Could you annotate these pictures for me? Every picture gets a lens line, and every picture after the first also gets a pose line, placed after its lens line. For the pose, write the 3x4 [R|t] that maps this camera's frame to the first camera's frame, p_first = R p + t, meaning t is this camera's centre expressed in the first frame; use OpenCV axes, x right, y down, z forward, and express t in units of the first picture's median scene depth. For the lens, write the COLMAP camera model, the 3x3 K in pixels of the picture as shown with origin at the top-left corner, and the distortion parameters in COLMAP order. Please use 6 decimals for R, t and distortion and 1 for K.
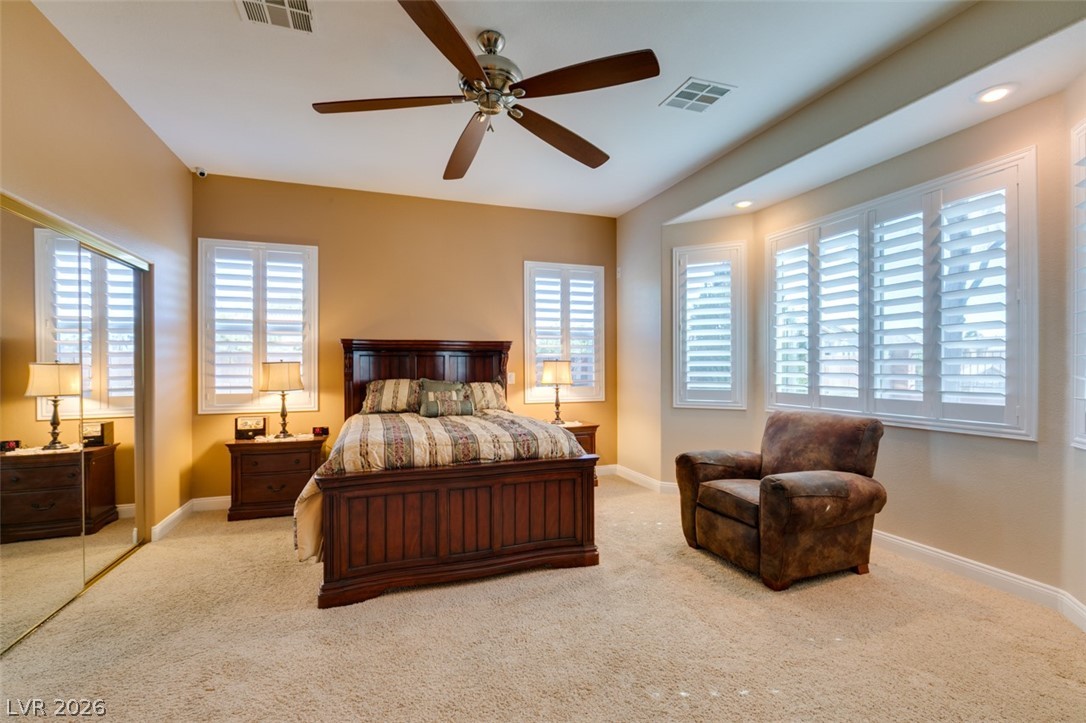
lens RADIAL K [[483.6, 0, 541.6], [0, 483.6, 369.3], [0, 0, 1]] dist [0.001703, -0.001034]
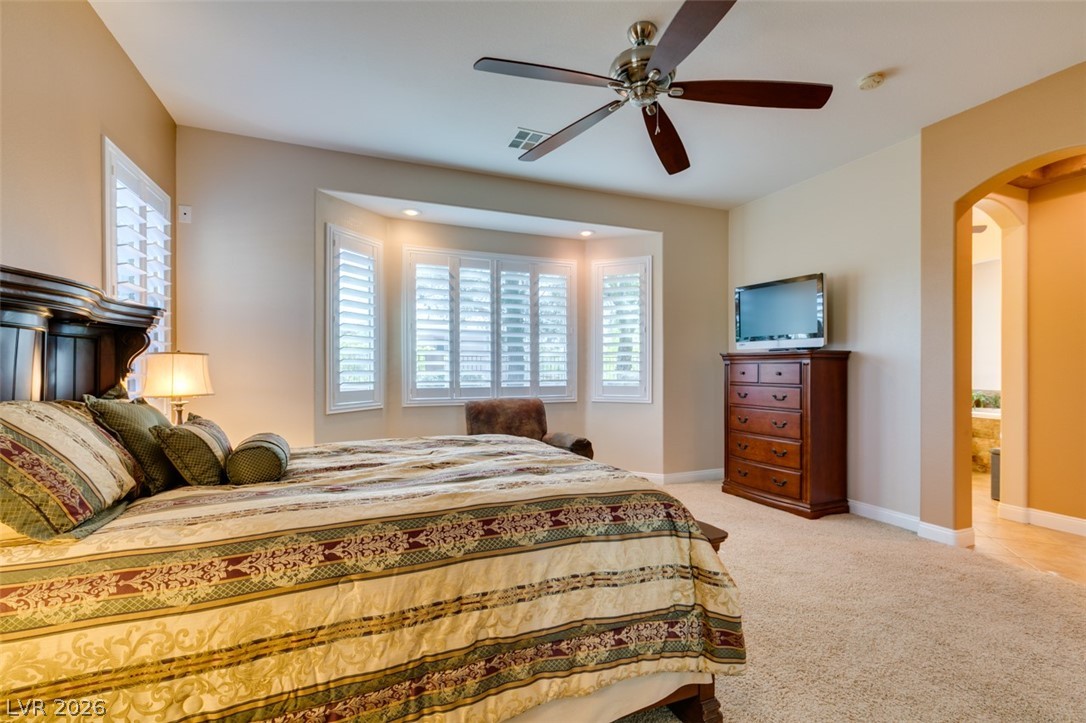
lens RADIAL K [[483.6, 0, 541.6], [0, 483.6, 369.3], [0, 0, 1]] dist [0.001703, -0.001034]
pose [[-0.039296, -0.002460, 0.999225, -0.877215], [0.003646, 0.999990, 0.002605, 0.001592], [-0.999221, 0.003746, -0.039286, 1.013139]]
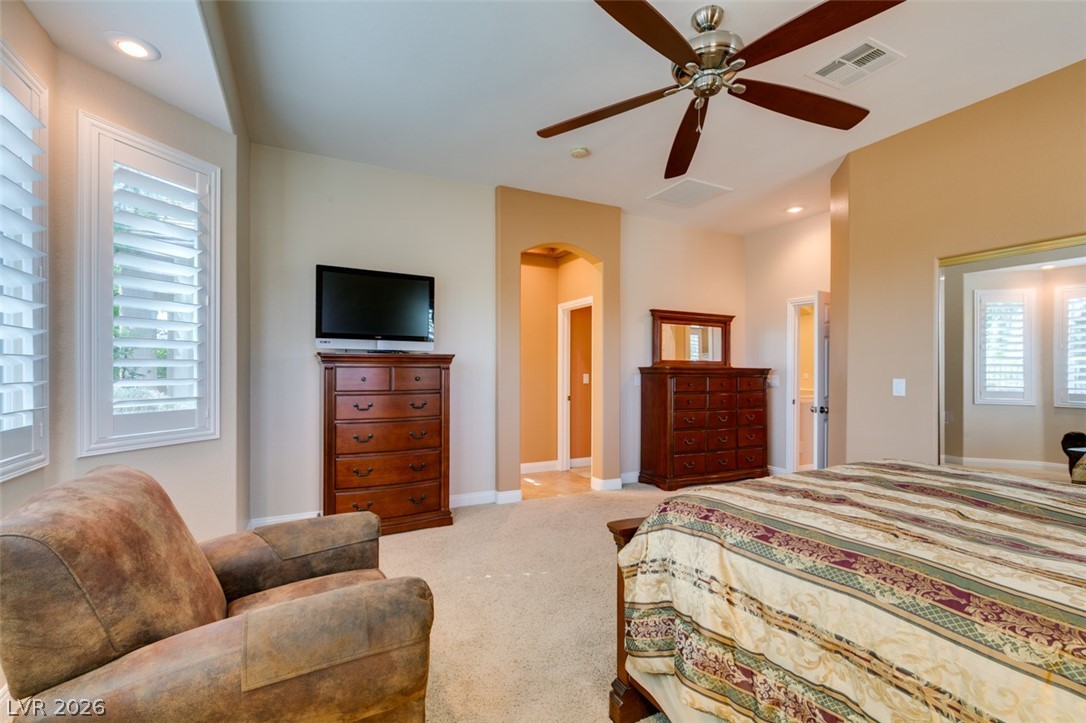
lens RADIAL K [[483.6, 0, 541.6], [0, 483.6, 369.3], [0, 0, 1]] dist [0.001703, -0.001034]
pose [[-0.992976, -0.000543, -0.118317, 0.260909], [-0.000618, 1.000000, 0.000592, -0.005652], [0.118316, 0.000661, -0.992976, 1.534159]]
